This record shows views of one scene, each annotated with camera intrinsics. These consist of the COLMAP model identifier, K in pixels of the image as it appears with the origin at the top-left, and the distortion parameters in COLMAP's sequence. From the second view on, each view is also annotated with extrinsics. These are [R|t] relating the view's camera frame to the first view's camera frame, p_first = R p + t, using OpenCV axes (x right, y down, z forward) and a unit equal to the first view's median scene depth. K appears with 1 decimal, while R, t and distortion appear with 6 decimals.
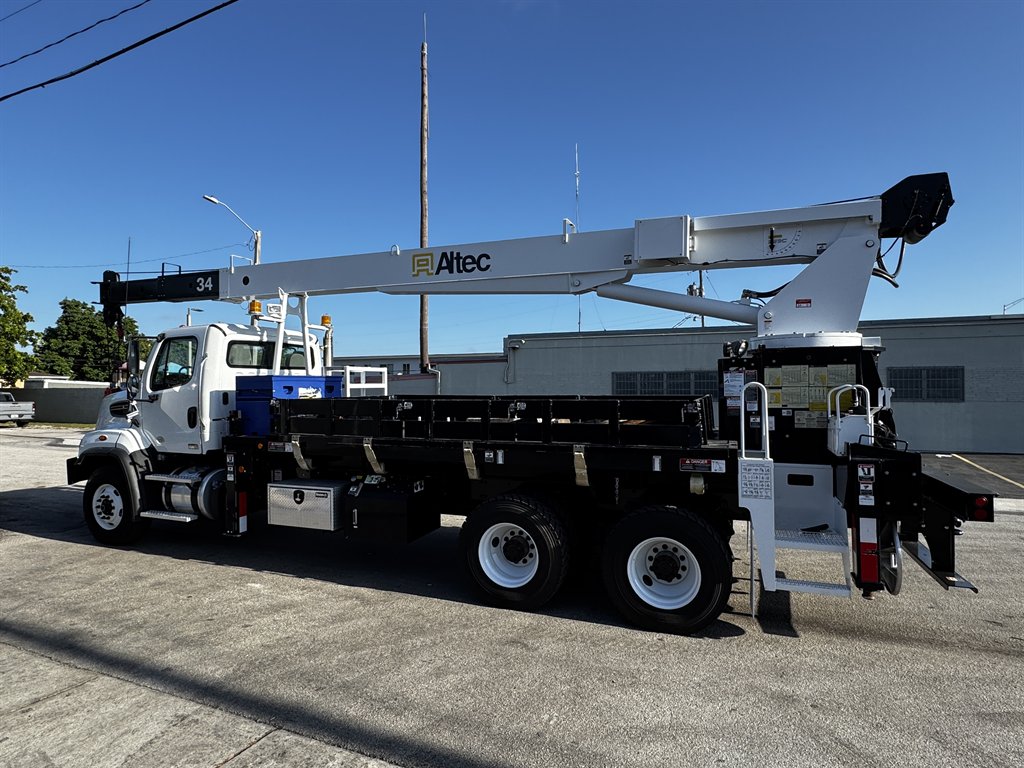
lens RADIAL K [[556.7, 0, 509.5], [0, 556.7, 383.1], [0, 0, 1]] dist [-0.004179, 0.000568]
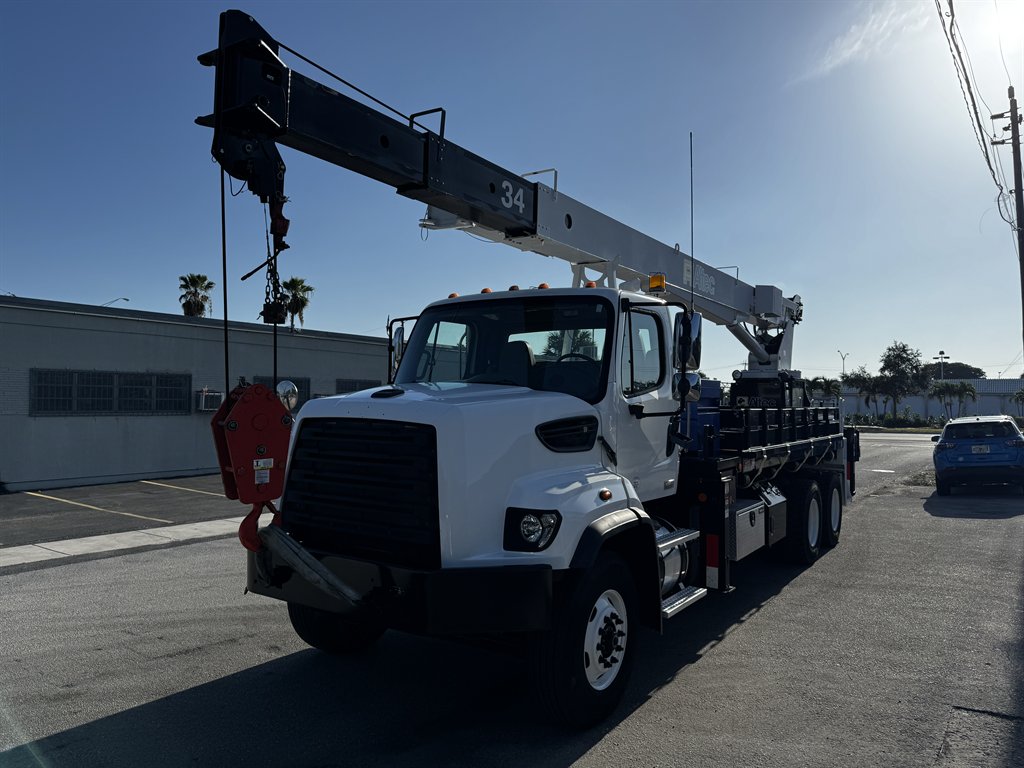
lens RADIAL K [[730.3, 0, 516.0], [0, 730.3, 379.3], [0, 0, 1]] dist [0.092559, -0.112650]
pose [[0.208495, 0.034467, 0.977416, -1.618531], [-0.017280, 0.999353, -0.031555, 0.024232], [-0.977871, -0.010311, 0.208956, 1.117333]]
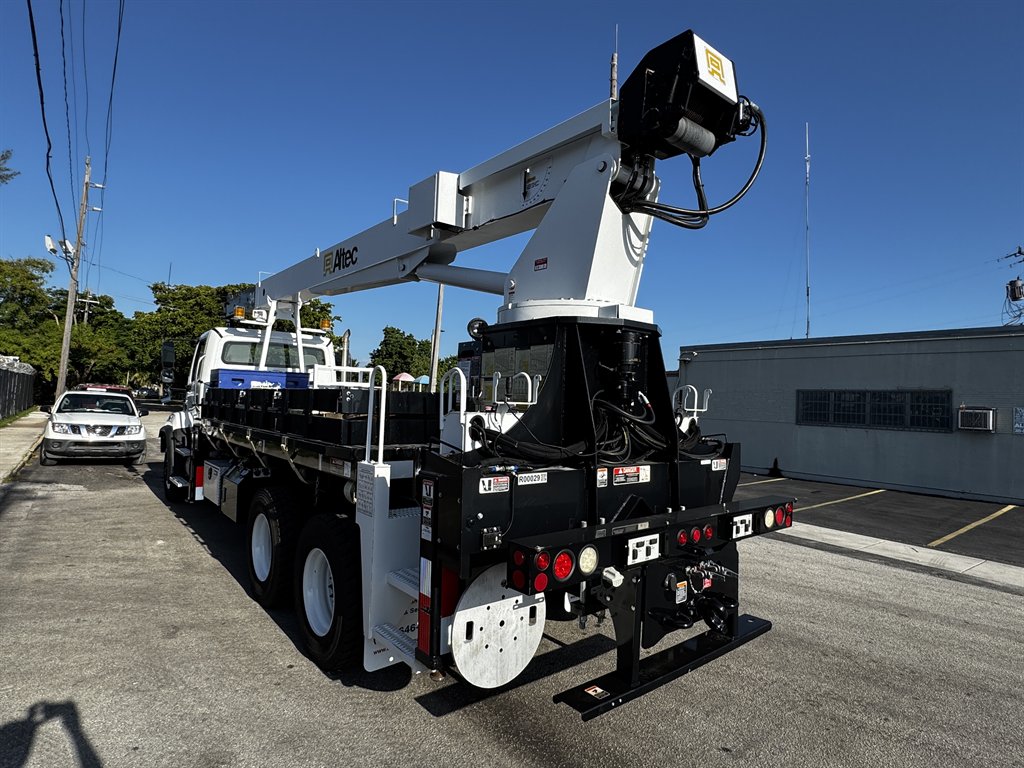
lens RADIAL K [[556.7, 0, 509.5], [0, 556.7, 383.1], [0, 0, 1]] dist [-0.004179, 0.000568]
pose [[0.873034, 0.019180, -0.487283, 0.707344], [-0.037367, 0.998920, -0.027629, 0.027411], [0.486226, 0.042329, 0.872807, 0.292482]]
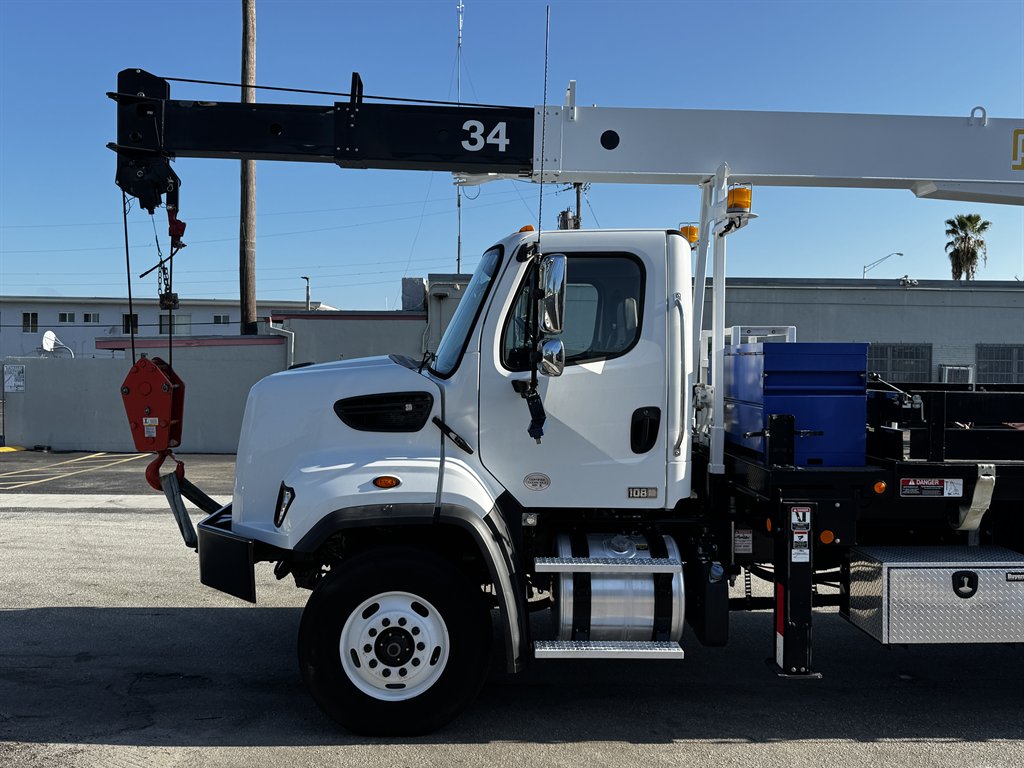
lens RADIAL K [[878.2, 0, 514.0], [0, 878.2, 381.2], [0, 0, 1]] dist [0.133522, -0.238047]
pose [[0.913710, 0.005762, 0.406325, -1.081150], [-0.017515, 0.999529, 0.025211, 0.005351], [-0.405989, -0.030152, 0.913381, 0.422585]]
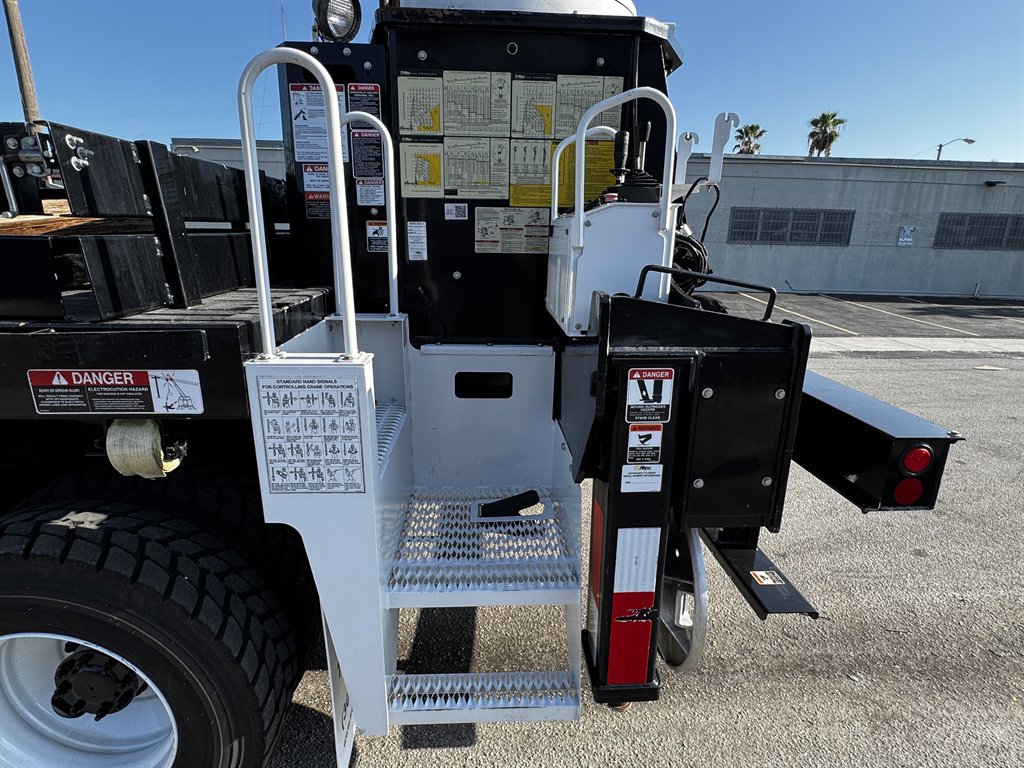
lens RADIAL K [[535.5, 0, 506.8], [0, 535.5, 381.9], [0, 0, 1]] dist [-0.001573, 0.000092]
pose [[0.910653, -0.090181, 0.403210, 0.302577], [-0.026294, 0.961262, 0.274380, 0.051376], [-0.412334, -0.260467, 0.873005, 0.518715]]
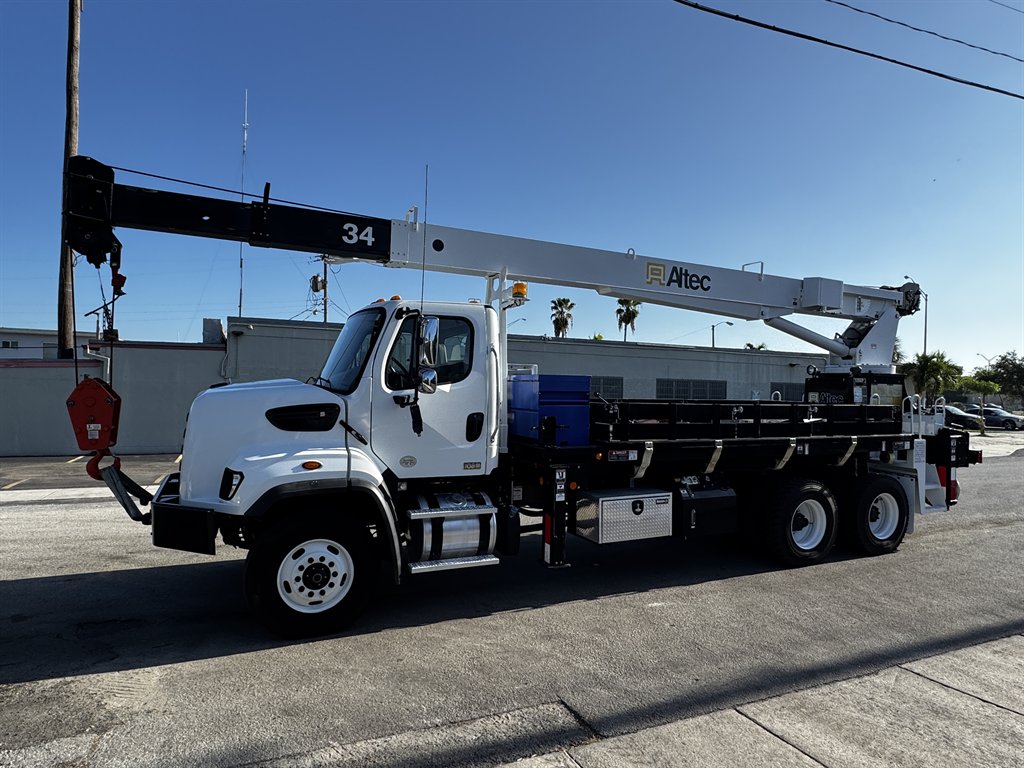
lens RADIAL K [[605.9, 0, 512.5], [0, 605.9, 384.3], [0, 0, 1]] dist [-0.003760, 0.002892]
pose [[0.685773, 0.023374, 0.727440, -1.263454], [-0.027989, 0.999592, -0.005733, 0.008517], [-0.727277, -0.016429, 0.686147, 0.451666]]
